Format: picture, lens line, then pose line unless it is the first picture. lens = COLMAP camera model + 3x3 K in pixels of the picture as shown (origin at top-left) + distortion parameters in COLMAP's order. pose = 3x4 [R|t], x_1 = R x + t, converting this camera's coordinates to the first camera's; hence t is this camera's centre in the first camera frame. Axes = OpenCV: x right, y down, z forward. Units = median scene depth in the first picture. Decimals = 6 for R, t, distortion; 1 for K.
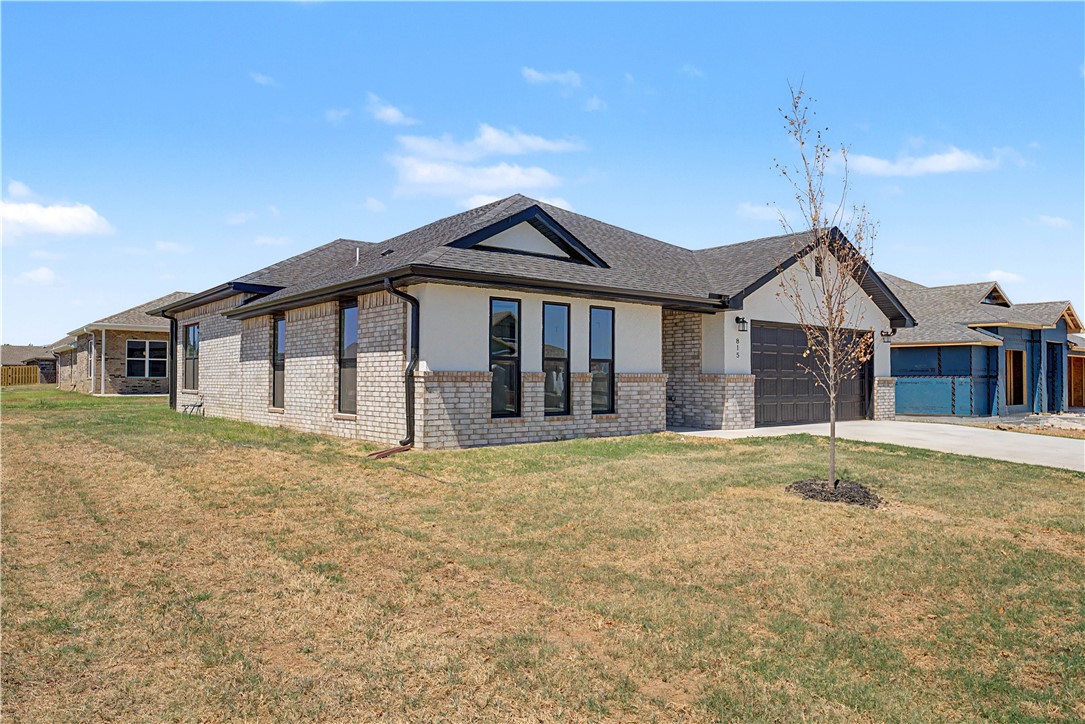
lens RADIAL K [[738.3, 0, 542.9], [0, 738.3, 362.8], [0, 0, 1]] dist [0.000934, 0.000197]
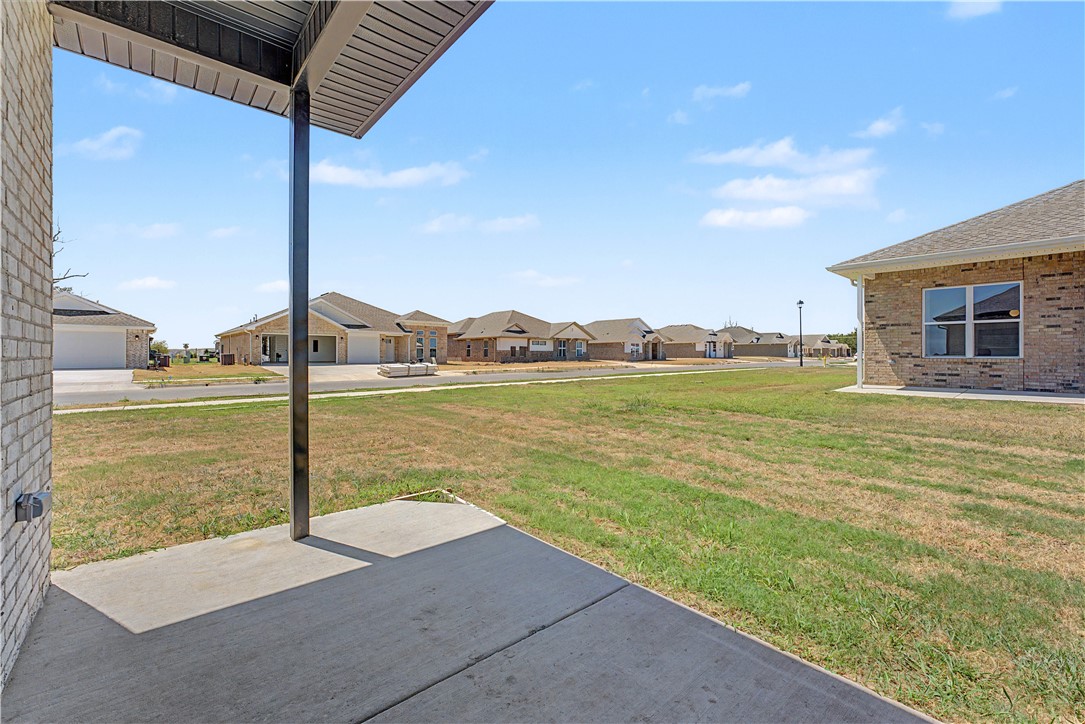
lens RADIAL K [[451.4, 0, 547.6], [0, 451.4, 356.9], [0, 0, 1]] dist [0.002735, 0.000192]
pose [[0.054016, 0.001822, -0.998538, -0.241634], [0.015881, 0.999870, 0.002683, 0.013806], [0.998414, -0.016003, 0.053980, 0.699019]]
